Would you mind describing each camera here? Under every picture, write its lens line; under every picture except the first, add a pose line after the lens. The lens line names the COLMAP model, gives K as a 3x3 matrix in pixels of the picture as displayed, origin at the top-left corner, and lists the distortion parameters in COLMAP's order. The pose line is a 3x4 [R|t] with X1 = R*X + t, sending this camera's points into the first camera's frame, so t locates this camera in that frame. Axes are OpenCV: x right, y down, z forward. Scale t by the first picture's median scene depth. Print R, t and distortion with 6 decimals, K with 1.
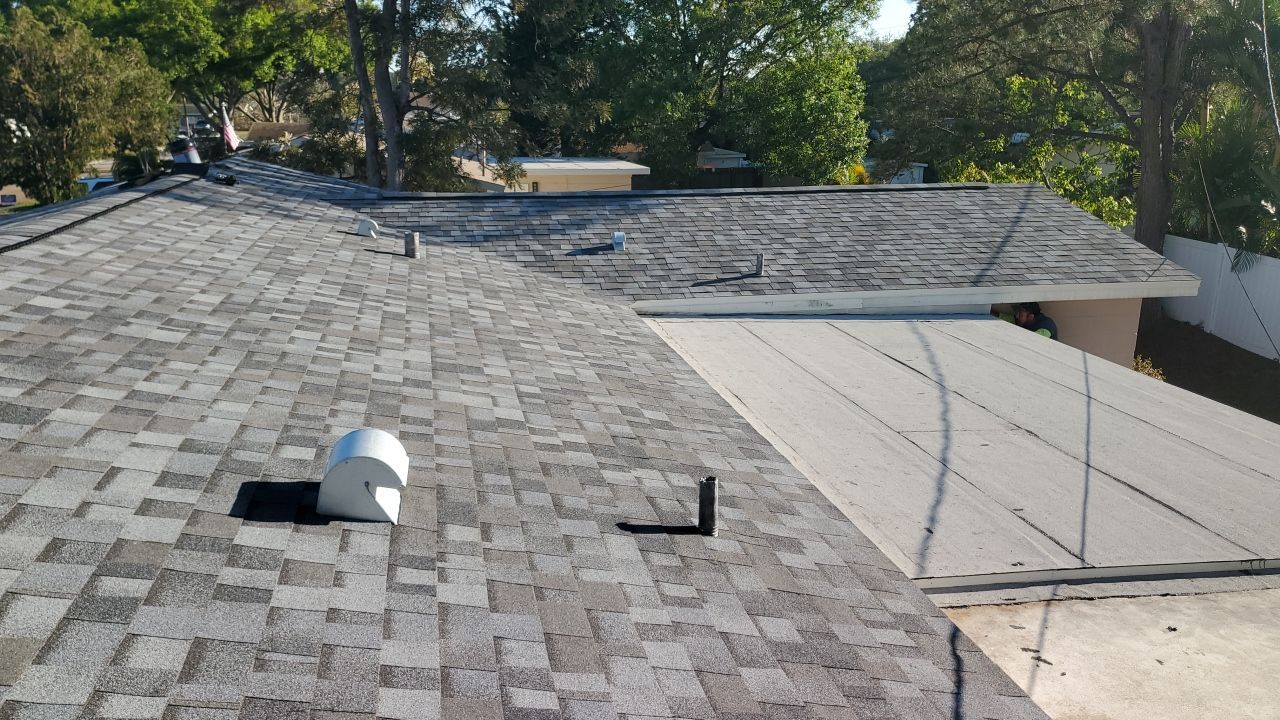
lens RADIAL K [[984.6, 0, 609.6], [0, 984.6, 381.9], [0, 0, 1]] dist [0.078994, -0.151903]
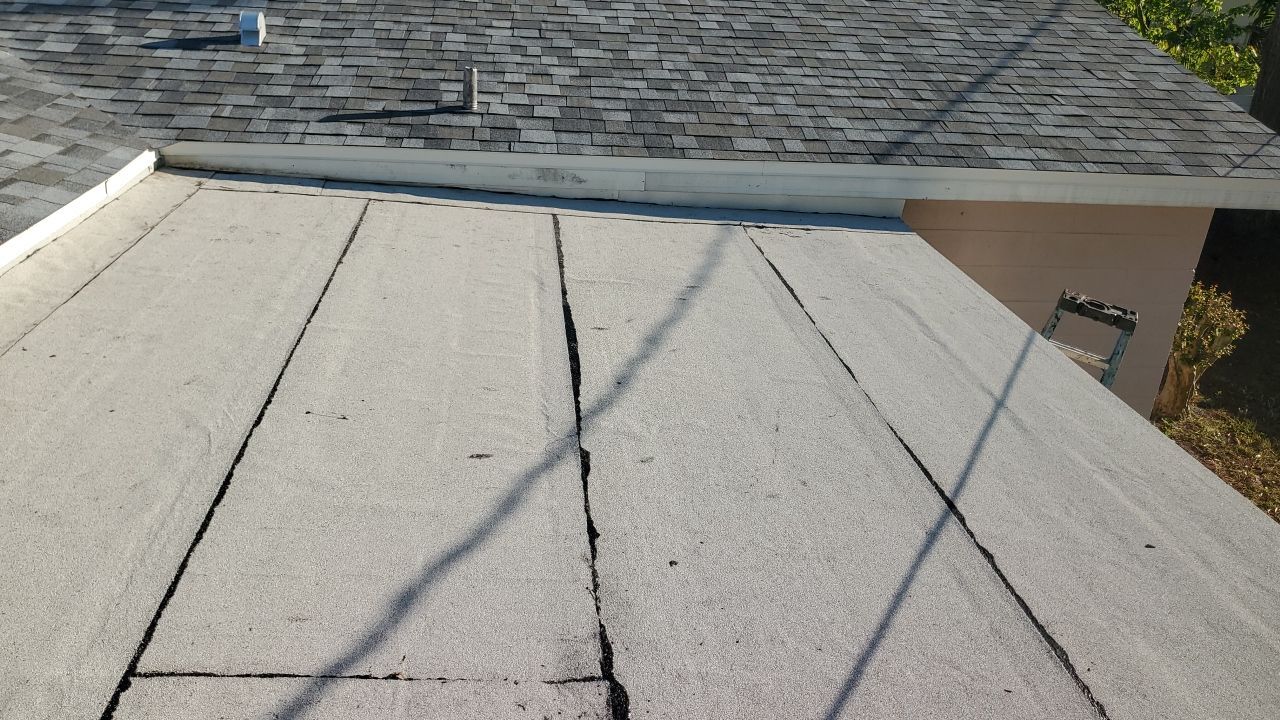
lens RADIAL K [[1012.4, 0, 638.6], [0, 1012.4, 339.5], [0, 0, 1]] dist [0.087416, -0.121314]
pose [[0.995381, 0.082482, -0.049126, 0.257371], [-0.076632, 0.990867, 0.110950, -0.050735], [0.057829, -0.106673, 0.992611, 0.424006]]
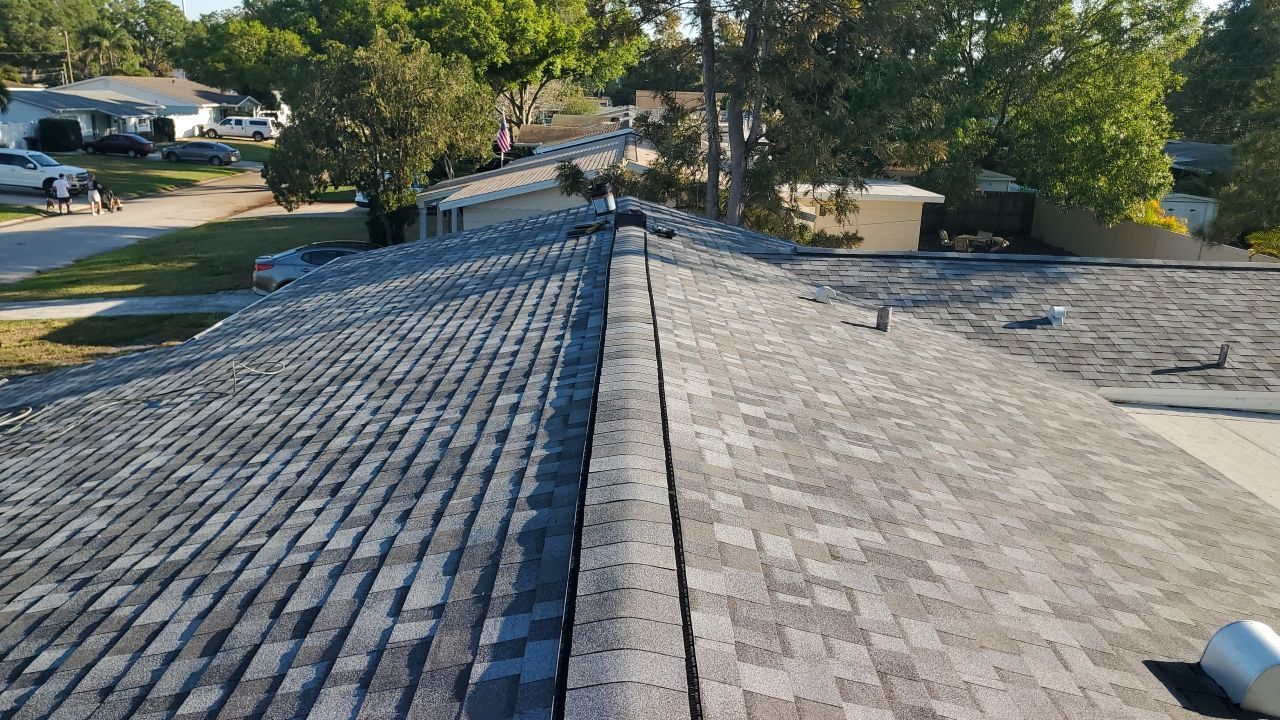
lens RADIAL K [[1002.0, 0, 627.6], [0, 1002.0, 364.7], [0, 0, 1]] dist [-0.000636, 0.004391]
pose [[0.984356, 0.079426, -0.157273, -0.244392], [-0.081253, 0.996680, -0.005209, -0.053281], [0.156337, 0.017907, 0.987541, -0.048427]]
